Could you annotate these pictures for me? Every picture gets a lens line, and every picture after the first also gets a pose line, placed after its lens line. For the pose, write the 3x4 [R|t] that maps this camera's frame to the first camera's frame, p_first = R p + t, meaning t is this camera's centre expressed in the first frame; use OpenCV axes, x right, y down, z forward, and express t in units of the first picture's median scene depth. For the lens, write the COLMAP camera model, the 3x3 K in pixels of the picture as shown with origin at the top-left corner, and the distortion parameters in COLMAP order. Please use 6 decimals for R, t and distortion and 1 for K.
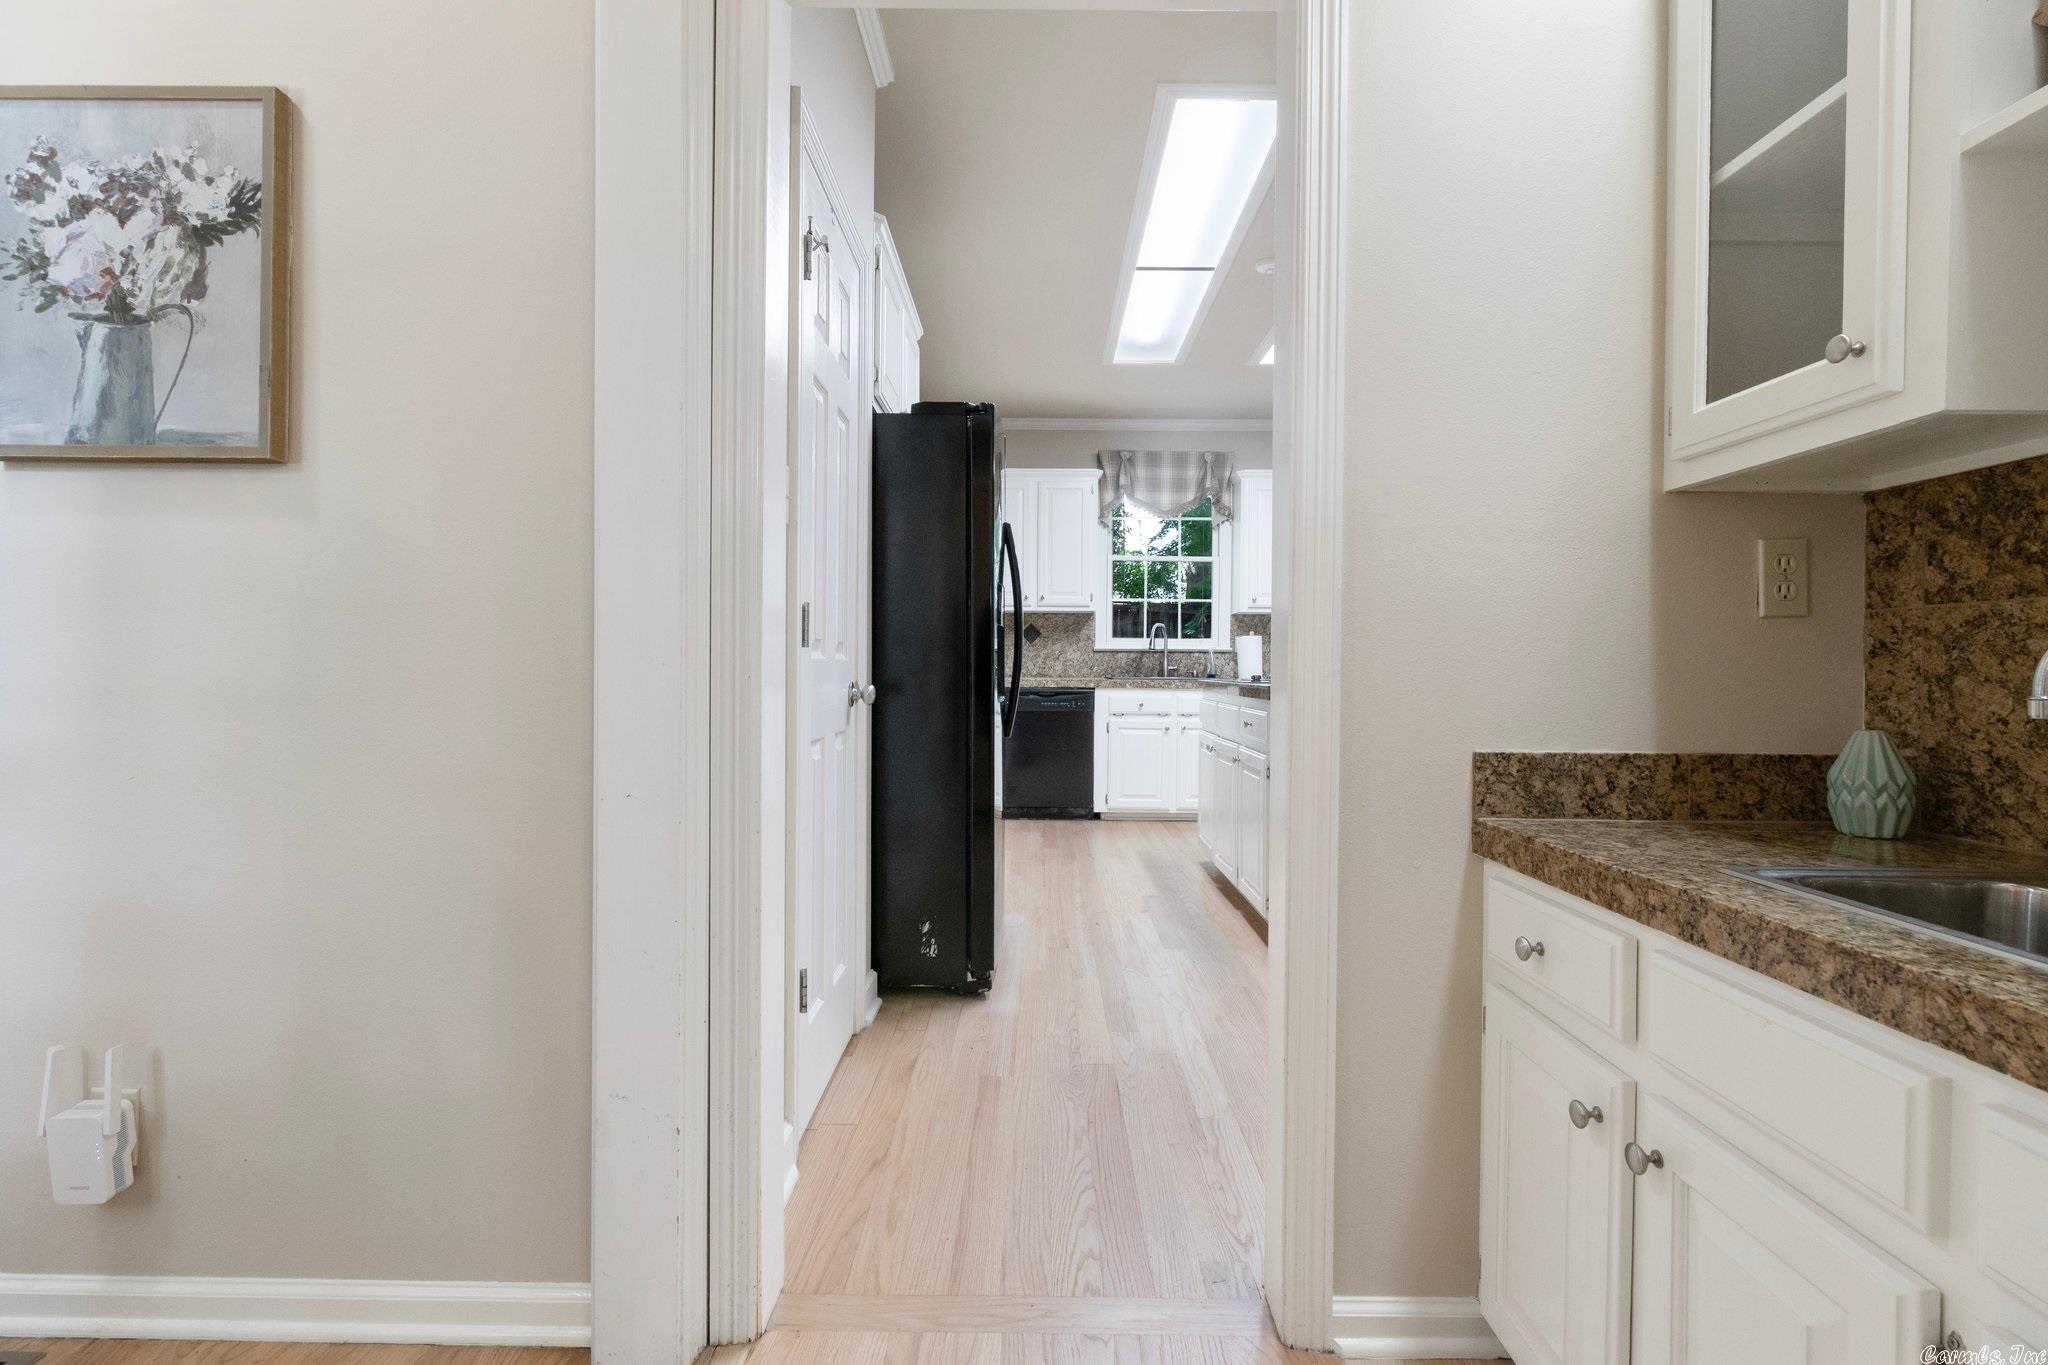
lens RADIAL K [[946.2, 0, 1030.9], [0, 946.2, 676.7], [0, 0, 1]] dist [0.002341, 0.000320]
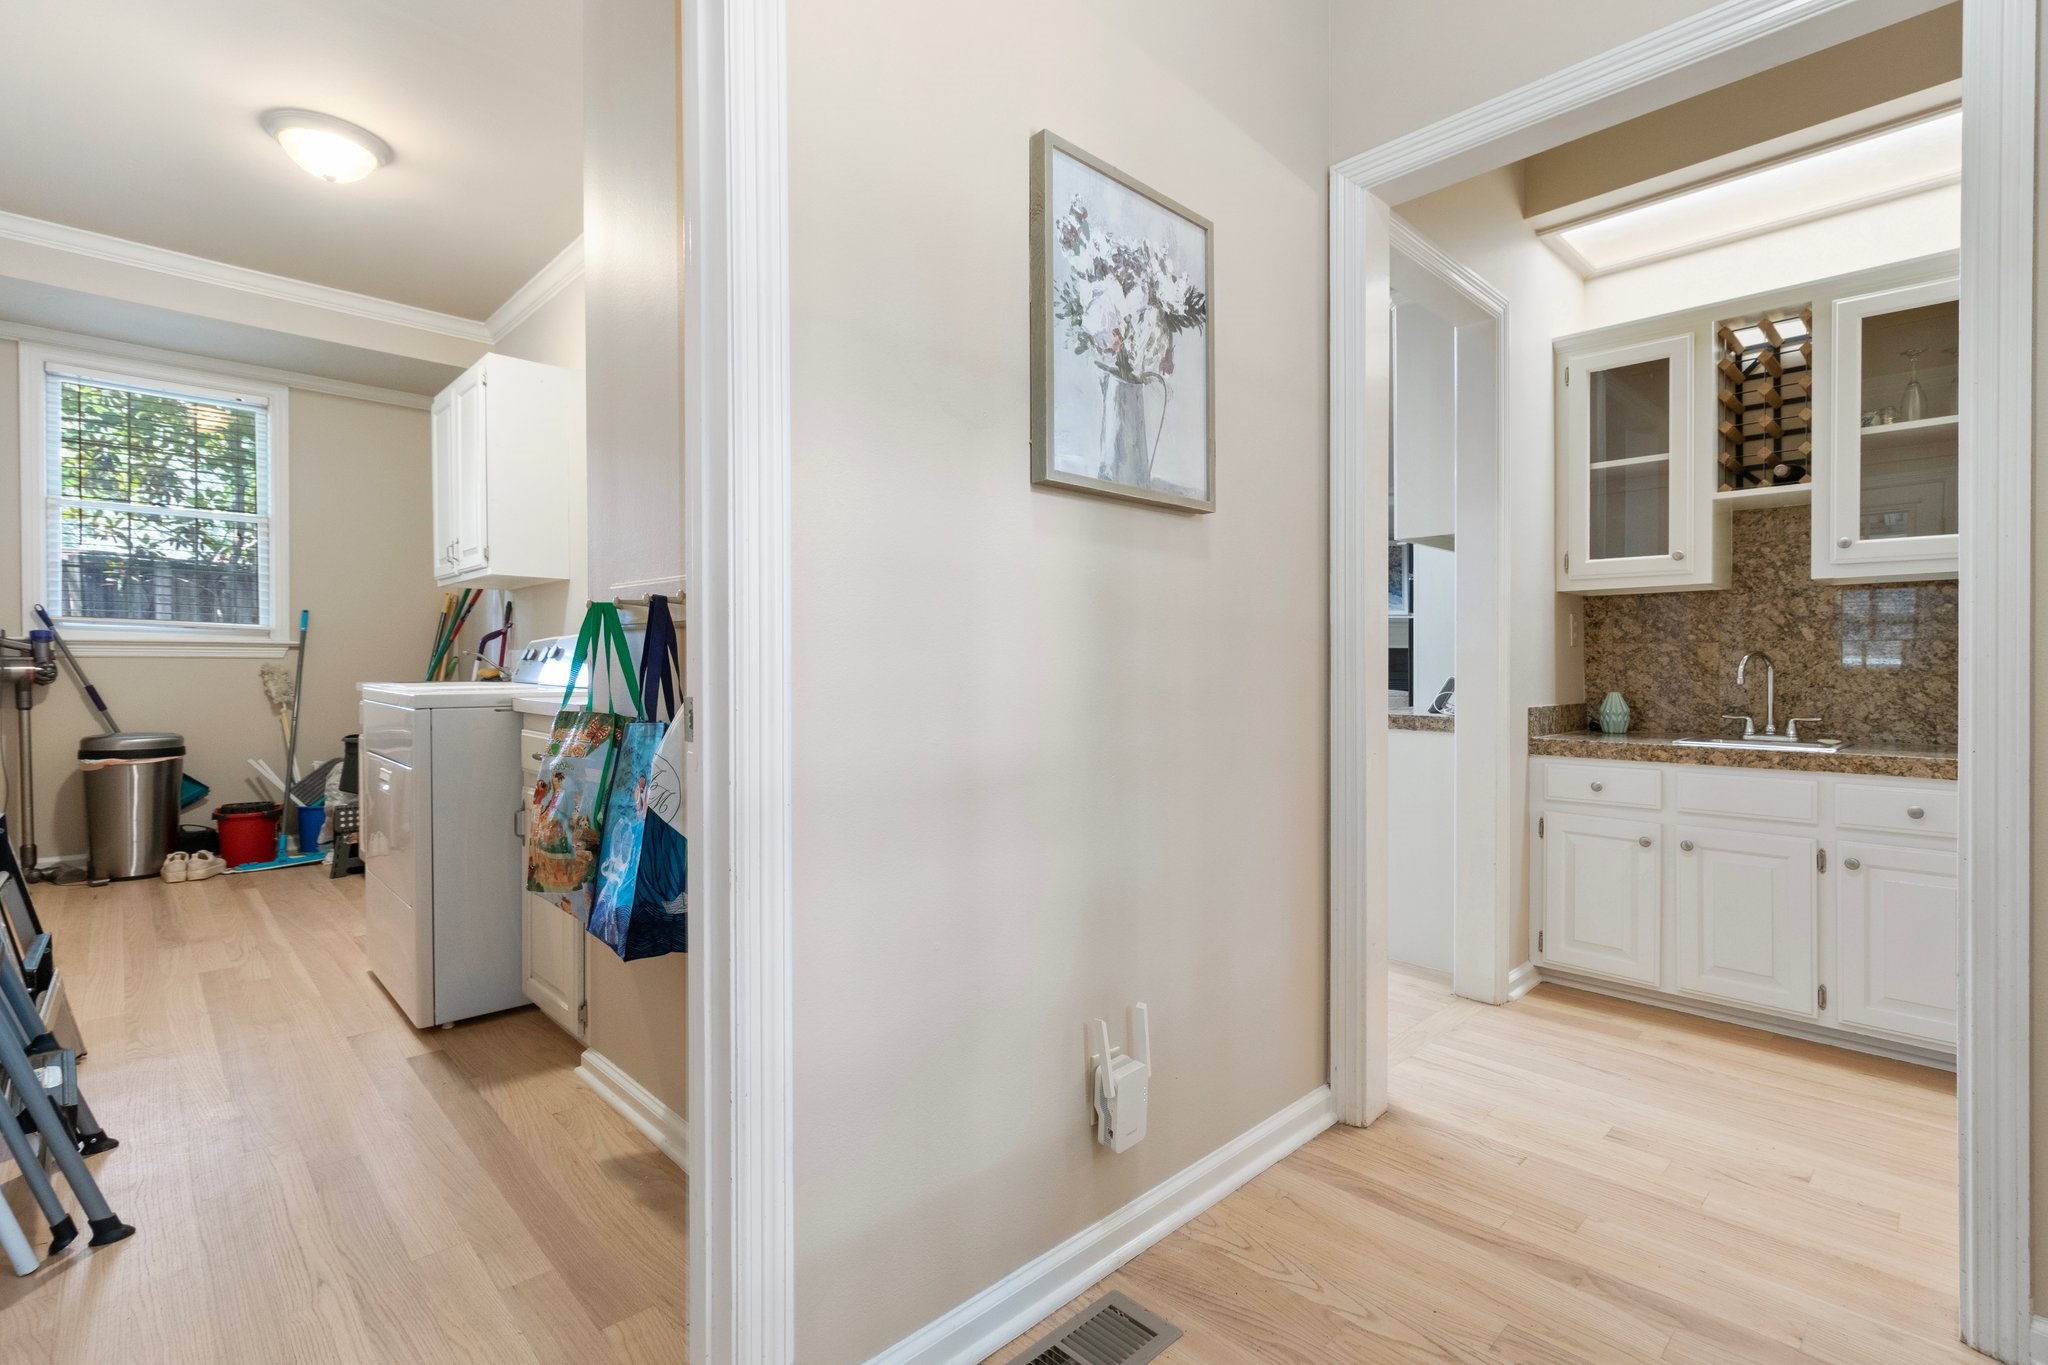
lens RADIAL K [[946.2, 0, 1027.9], [0, 946.2, 670.9], [0, 0, 1]] dist [0.002341, 0.000320]
pose [[0.710657, -0.009467, 0.703475, -1.859498], [0.010113, 0.999944, 0.003241, -0.022658], [-0.703466, 0.004811, 0.710712, 0.266419]]
